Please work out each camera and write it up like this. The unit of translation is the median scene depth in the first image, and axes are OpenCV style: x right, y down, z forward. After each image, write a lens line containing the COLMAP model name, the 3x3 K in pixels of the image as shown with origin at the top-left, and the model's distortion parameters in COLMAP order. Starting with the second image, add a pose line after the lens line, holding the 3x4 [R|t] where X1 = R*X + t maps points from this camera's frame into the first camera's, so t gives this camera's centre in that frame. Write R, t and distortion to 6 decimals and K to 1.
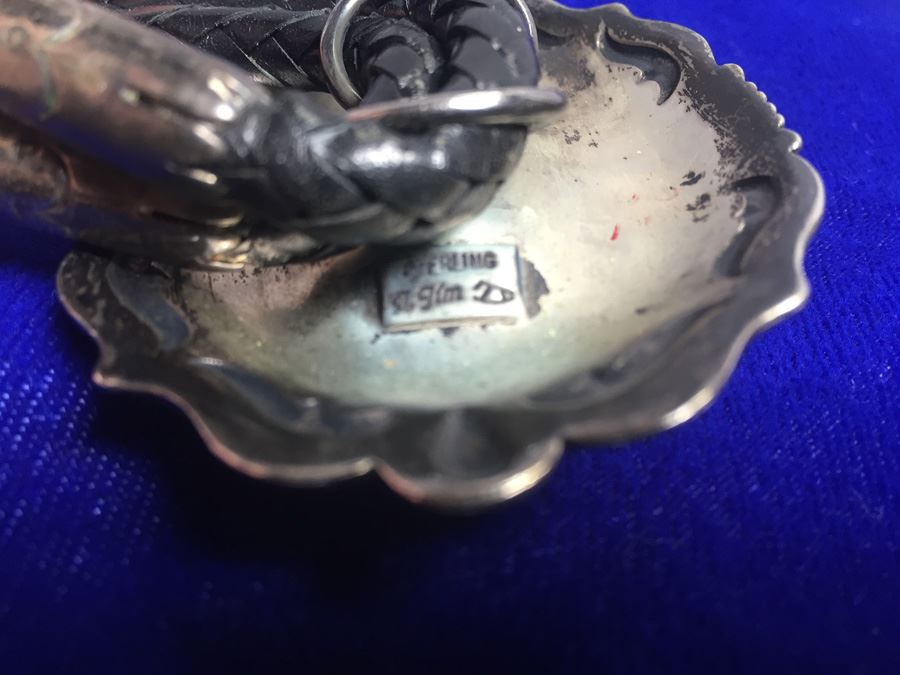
lens RADIAL K [[863.3, 0, 450.0], [0, 863.3, 337.5], [0, 0, 1]] dist [0.109481, -0.244738]
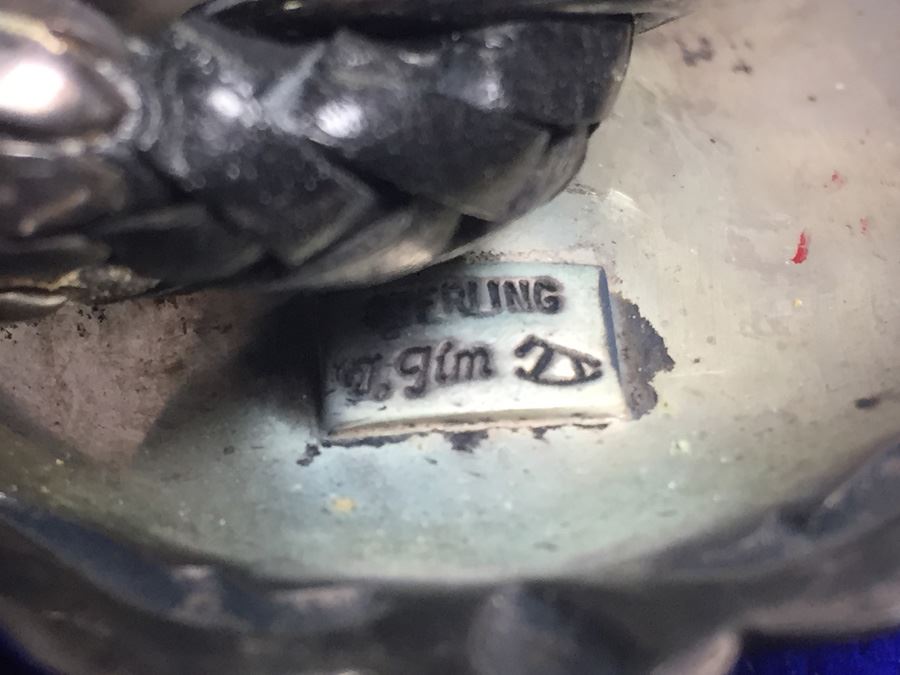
lens RADIAL K [[2186.3, 0, 450.0], [0, 2186.3, 337.5], [0, 0, 1]] dist [0.009827, 0.008295]
pose [[0.997549, 0.017789, 0.067678, -0.086766], [-0.010773, 0.994659, -0.102649, 0.056038], [-0.069142, 0.101668, 0.992413, -0.179496]]
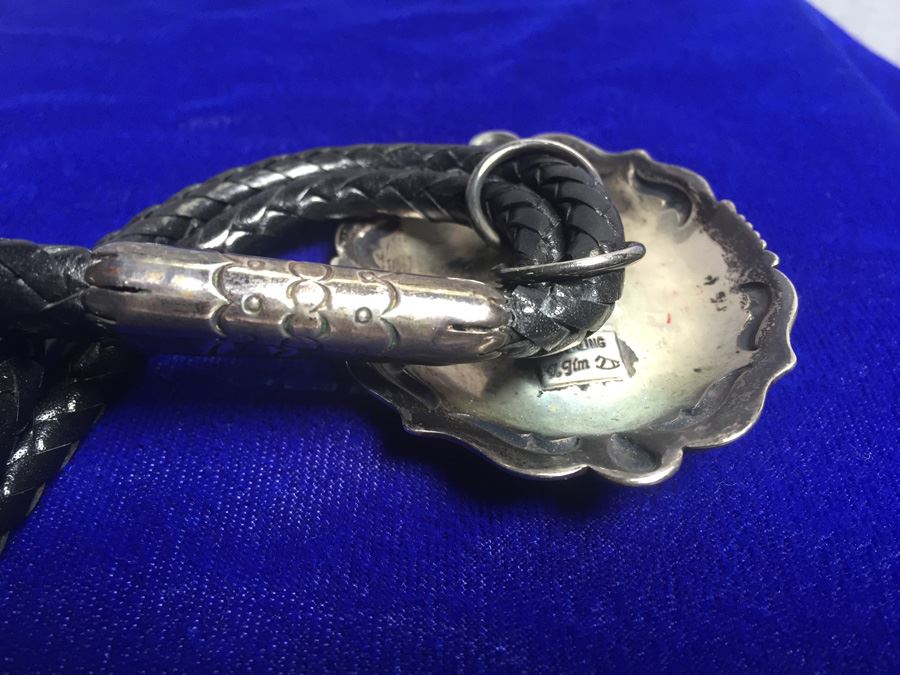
lens RADIAL K [[863.3, 0, 450.0], [0, 863.3, 337.5], [0, 0, 1]] dist [0.109481, -0.244738]
pose [[0.996283, -0.047682, 0.071745, -0.355279], [0.049032, 0.998649, -0.017176, -0.083157], [-0.070830, 0.020630, 0.997275, -0.619994]]
